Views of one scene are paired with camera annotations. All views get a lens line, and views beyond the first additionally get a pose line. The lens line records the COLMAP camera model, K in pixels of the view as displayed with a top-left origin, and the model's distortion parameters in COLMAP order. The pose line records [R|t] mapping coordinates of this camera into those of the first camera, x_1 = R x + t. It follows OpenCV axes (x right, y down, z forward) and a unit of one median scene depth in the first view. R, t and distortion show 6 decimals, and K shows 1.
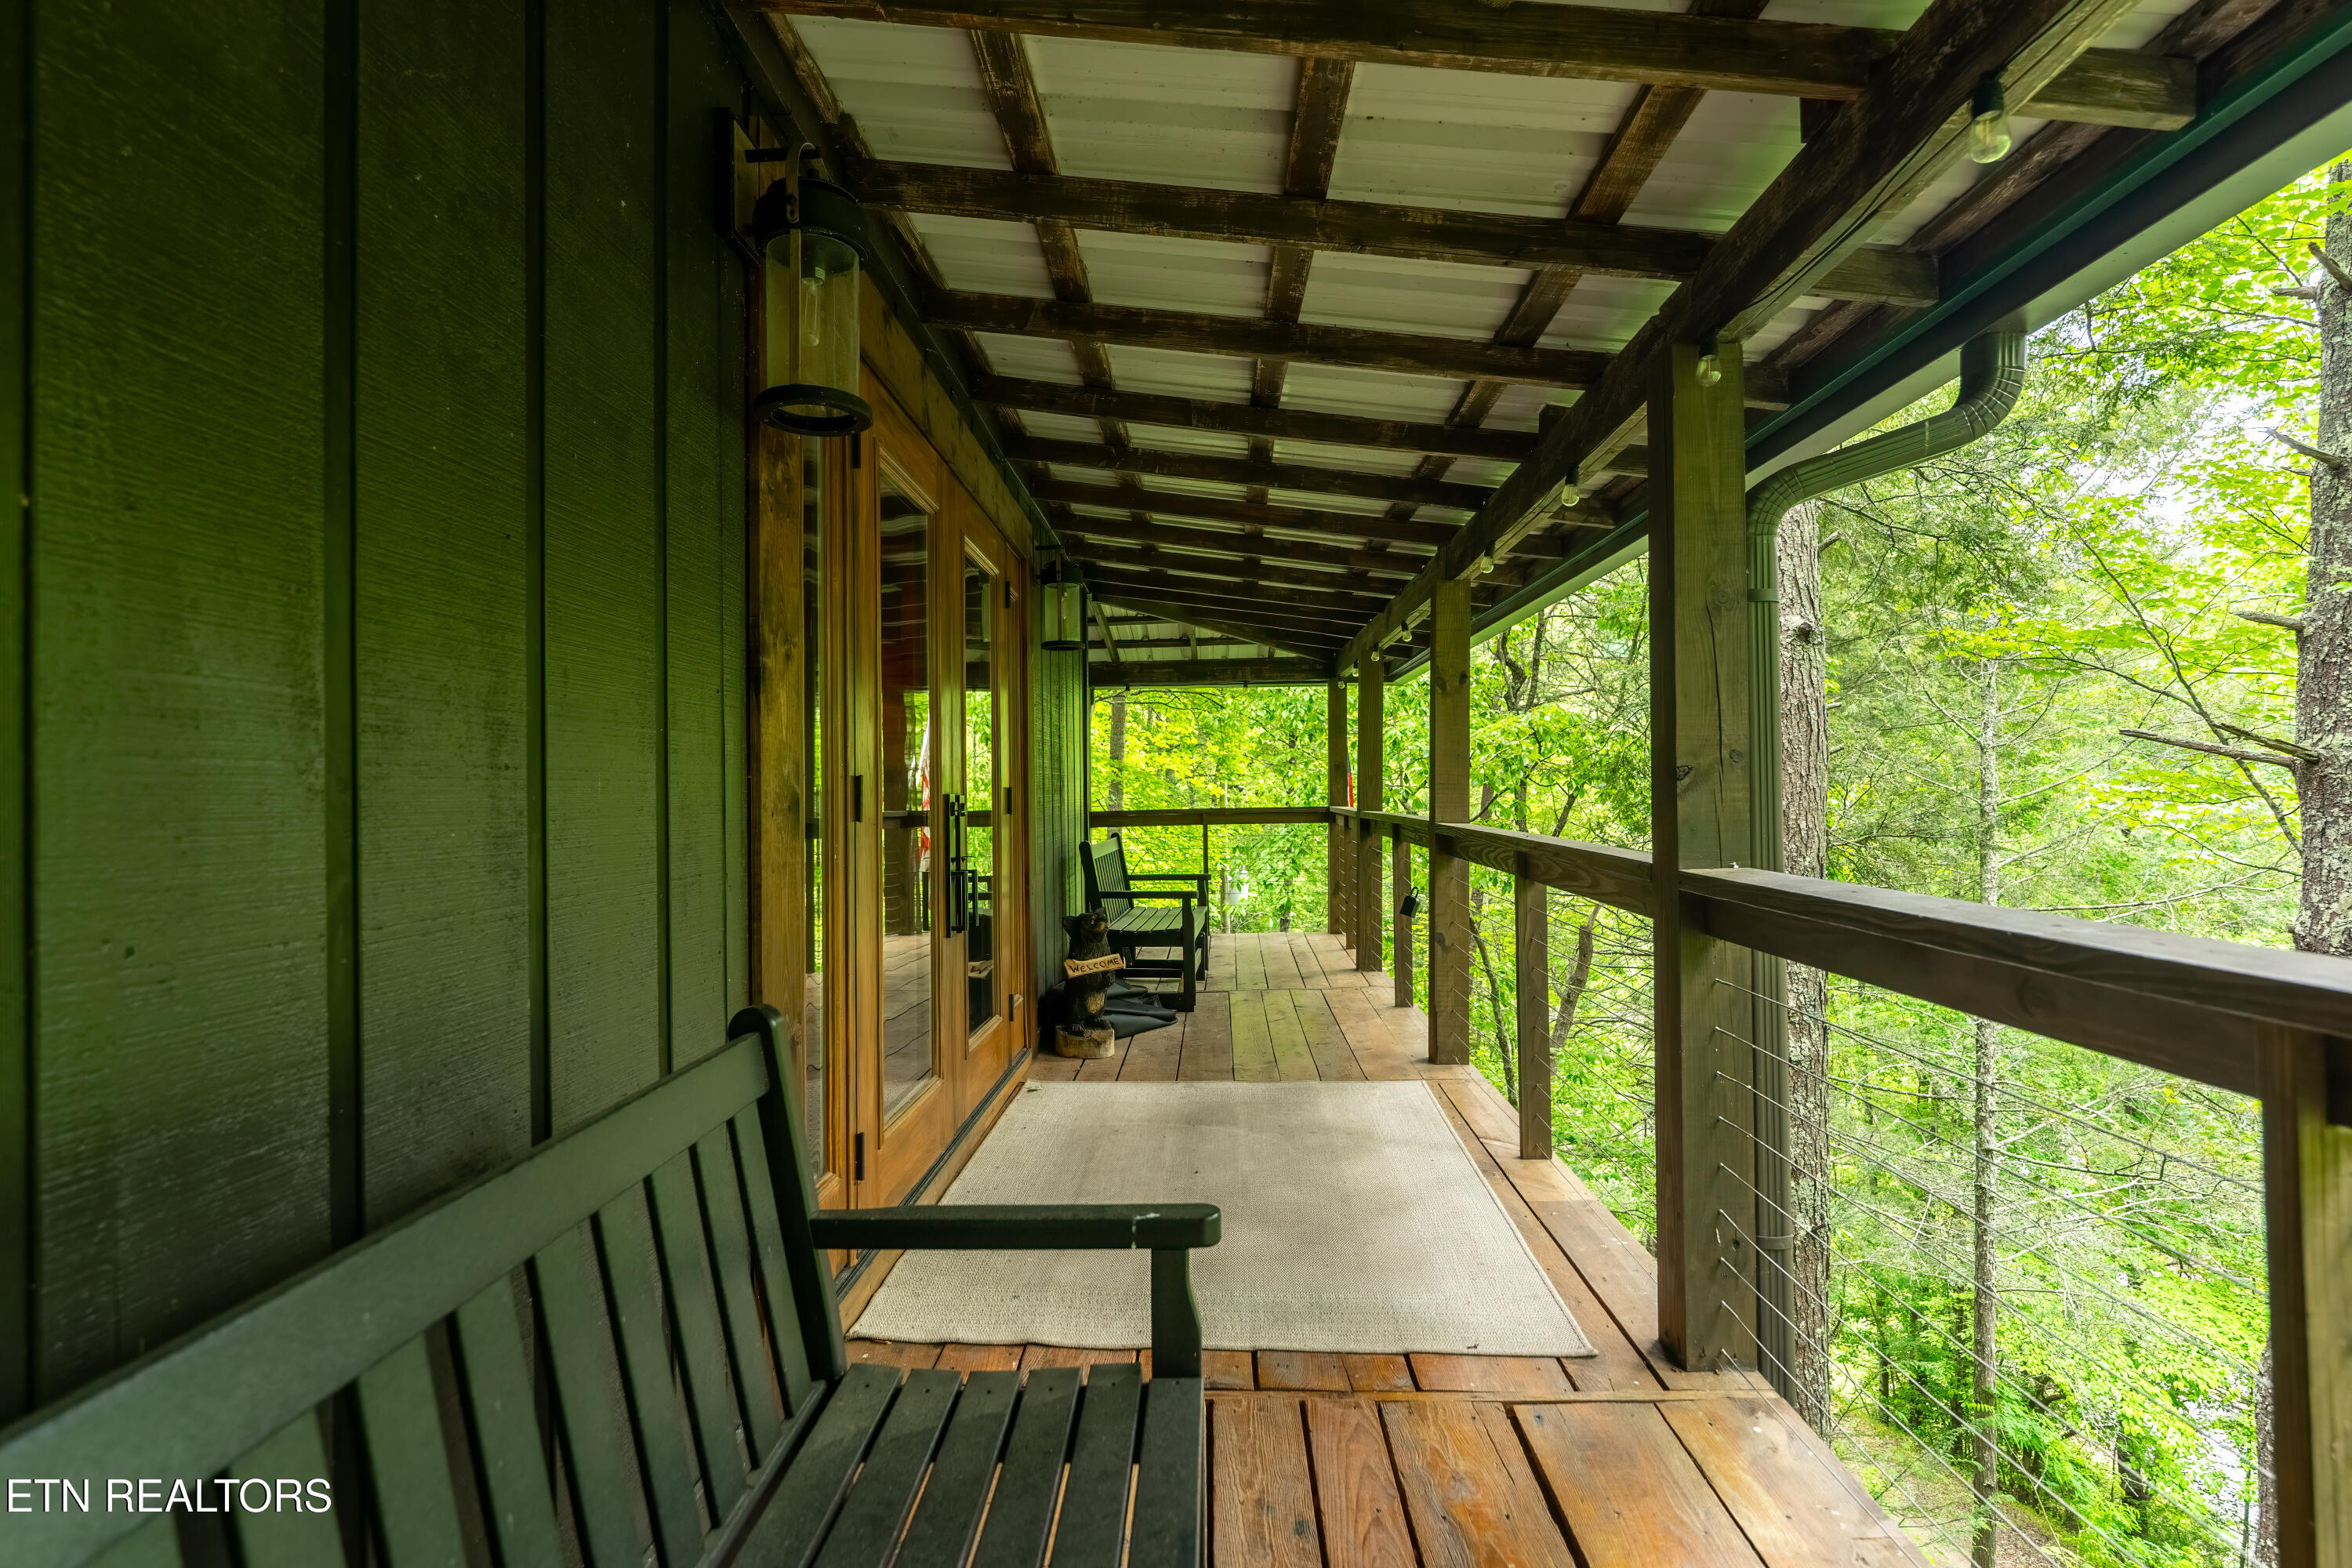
lens RADIAL K [[1130.2, 0, 1180.9], [0, 1130.2, 787.7], [0, 0, 1]] dist [-0.004484, 0.000158]
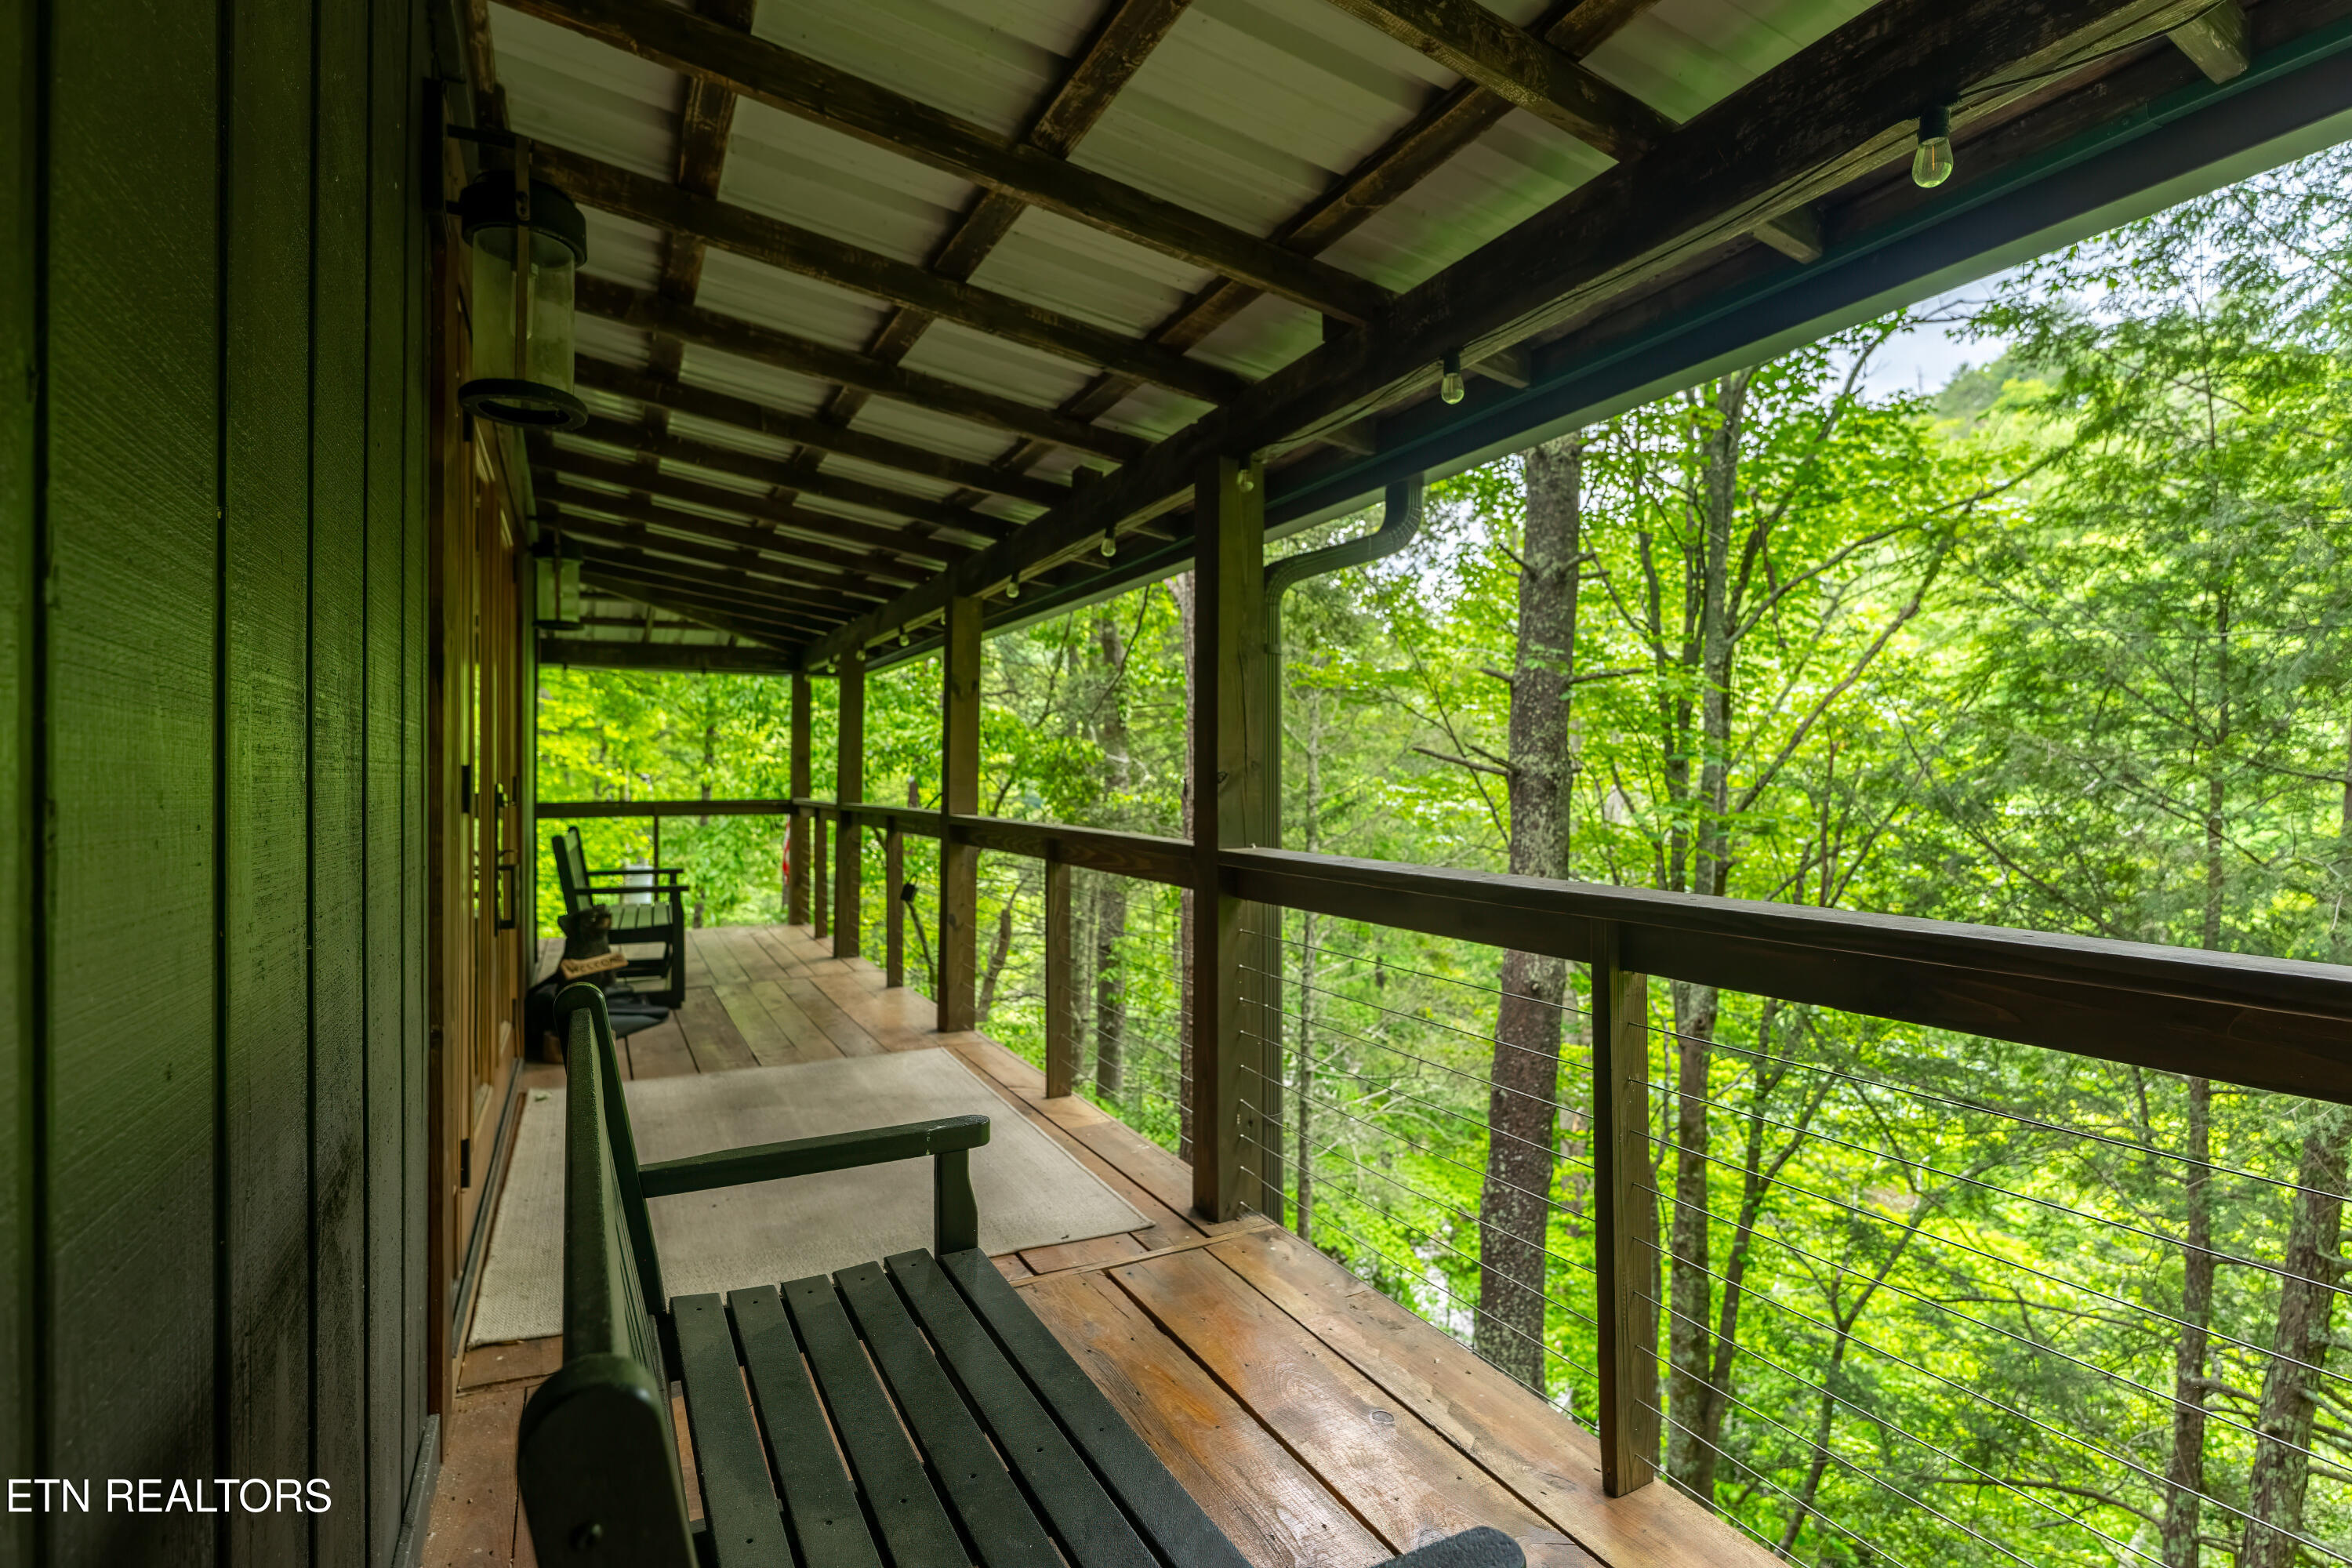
lens RADIAL K [[1130.2, 0, 1165.4], [0, 1130.2, 781.4], [0, 0, 1]] dist [-0.004484, 0.000158]
pose [[0.870223, 0.014502, 0.492444, -0.133839], [-0.015272, 0.999880, -0.002456, -0.001908], [-0.492421, -0.005383, 0.870340, -0.066048]]
